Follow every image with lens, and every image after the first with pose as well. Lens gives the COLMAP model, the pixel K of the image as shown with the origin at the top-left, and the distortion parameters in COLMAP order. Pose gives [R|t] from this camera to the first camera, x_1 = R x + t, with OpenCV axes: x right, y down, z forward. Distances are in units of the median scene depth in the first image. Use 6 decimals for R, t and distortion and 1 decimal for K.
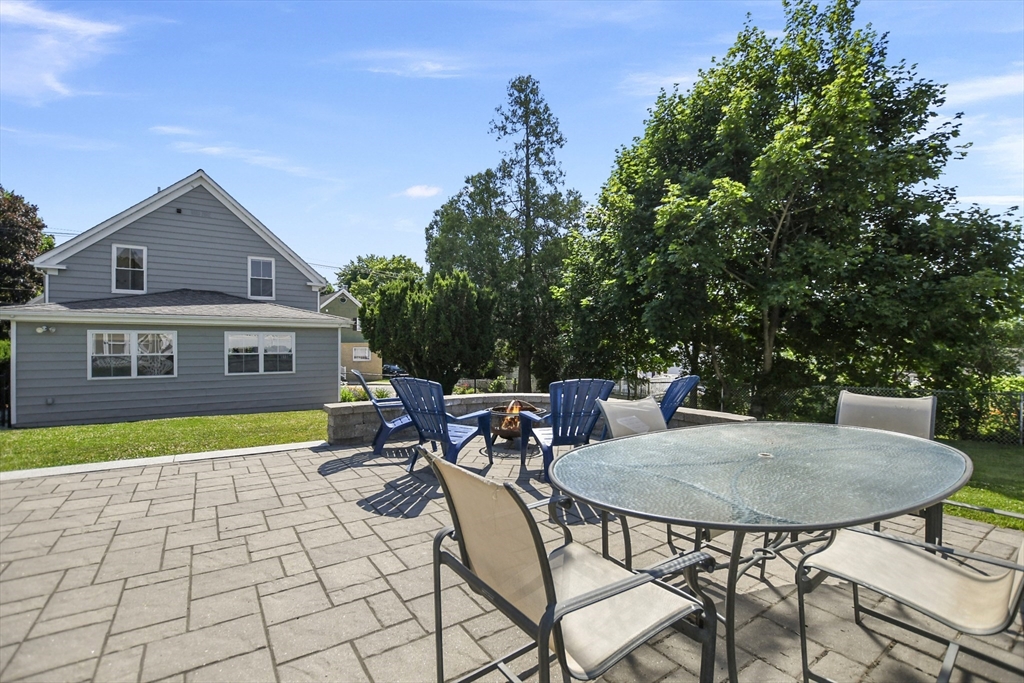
lens RADIAL K [[459.9, 0, 508.8], [0, 459.9, 342.7], [0, 0, 1]] dist [-0.031359, 0.003023]
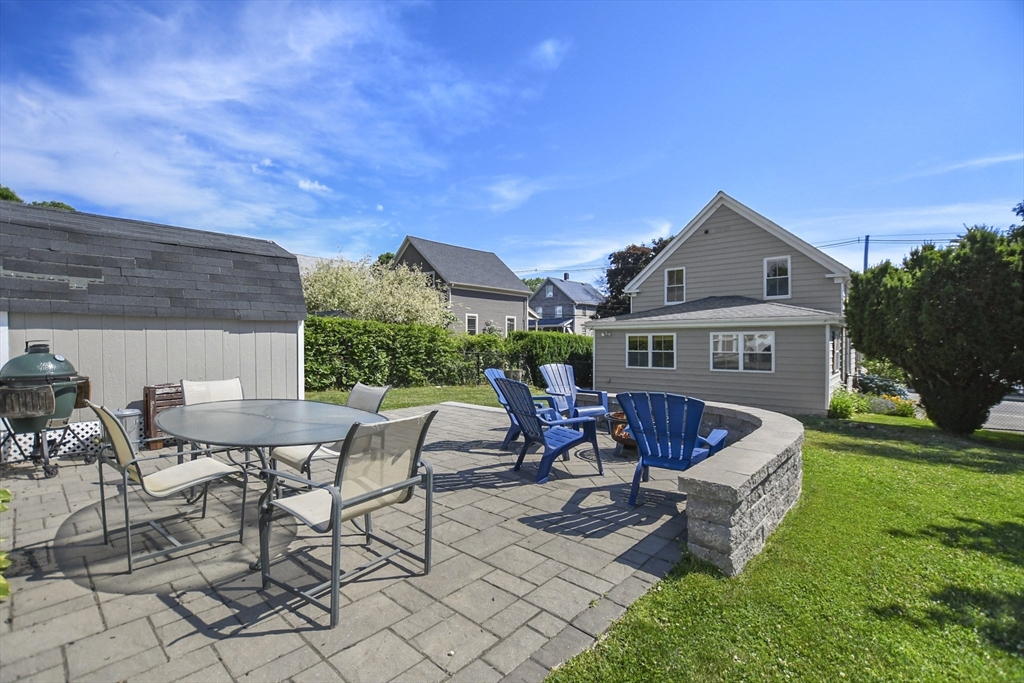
lens RADIAL K [[459.9, 0, 512.5], [0, 459.9, 337.4], [0, 0, 1]] dist [-0.031359, 0.003023]
pose [[0.240569, -0.012999, -0.970545, 0.307174], [0.003282, 0.999915, -0.012579, 0.000748], [0.970627, -0.000159, 0.240591, 0.207274]]
